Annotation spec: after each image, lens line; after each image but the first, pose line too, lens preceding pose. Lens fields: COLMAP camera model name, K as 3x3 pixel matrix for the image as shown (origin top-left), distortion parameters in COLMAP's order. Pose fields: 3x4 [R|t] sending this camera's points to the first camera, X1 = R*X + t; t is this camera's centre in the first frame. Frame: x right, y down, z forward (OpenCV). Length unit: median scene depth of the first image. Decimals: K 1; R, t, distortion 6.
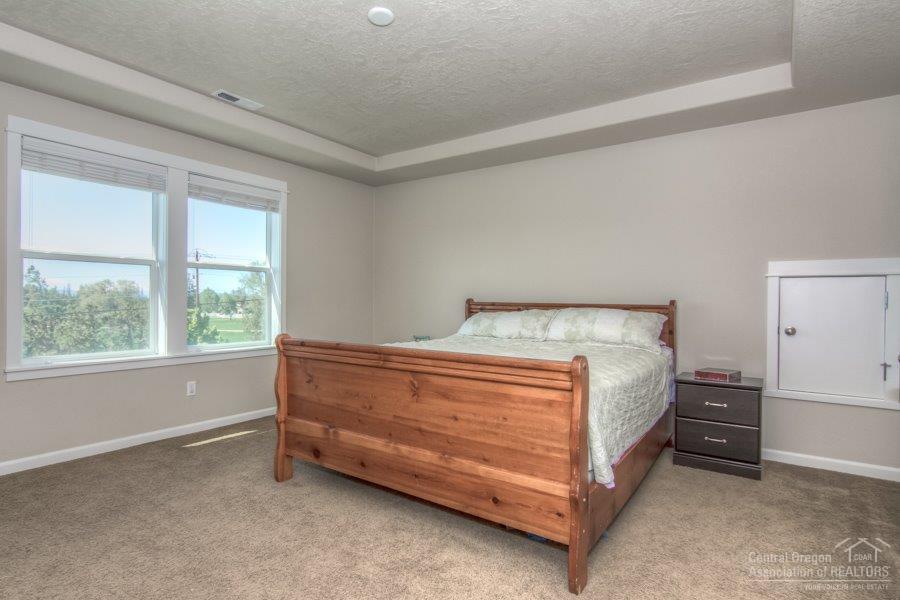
lens RADIAL K [[487.6, 0, 450.0], [0, 487.6, 300.0], [0, 0, 1]] dist [0.001734, -0.000121]
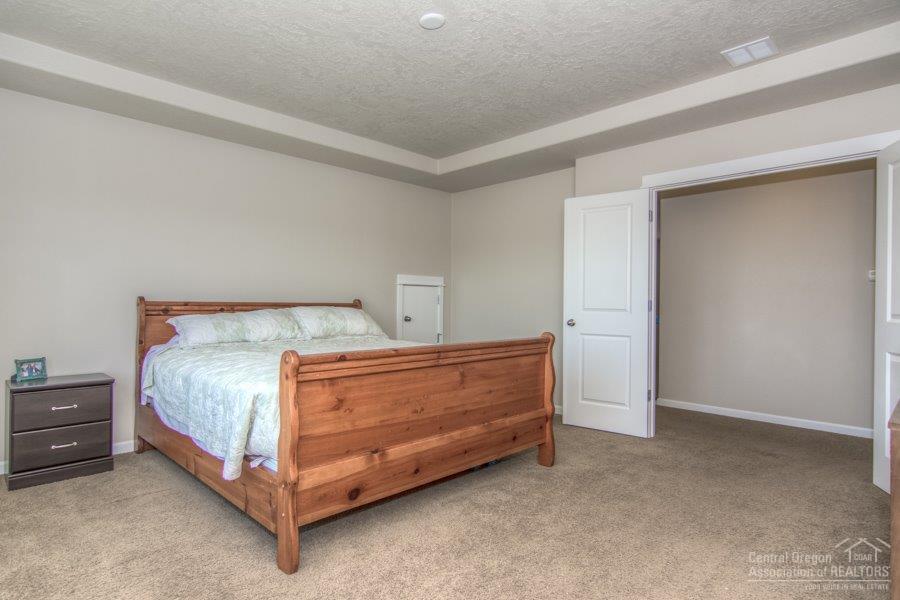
lens RADIAL K [[469.7, 0, 450.0], [0, 469.7, 300.0], [0, 0, 1]] dist [0.000491, -0.000936]
pose [[0.175487, -0.001563, 0.984481, -1.021178], [-0.004545, 0.999987, 0.002398, -0.003278], [-0.984471, -0.004895, 0.175477, 0.731975]]
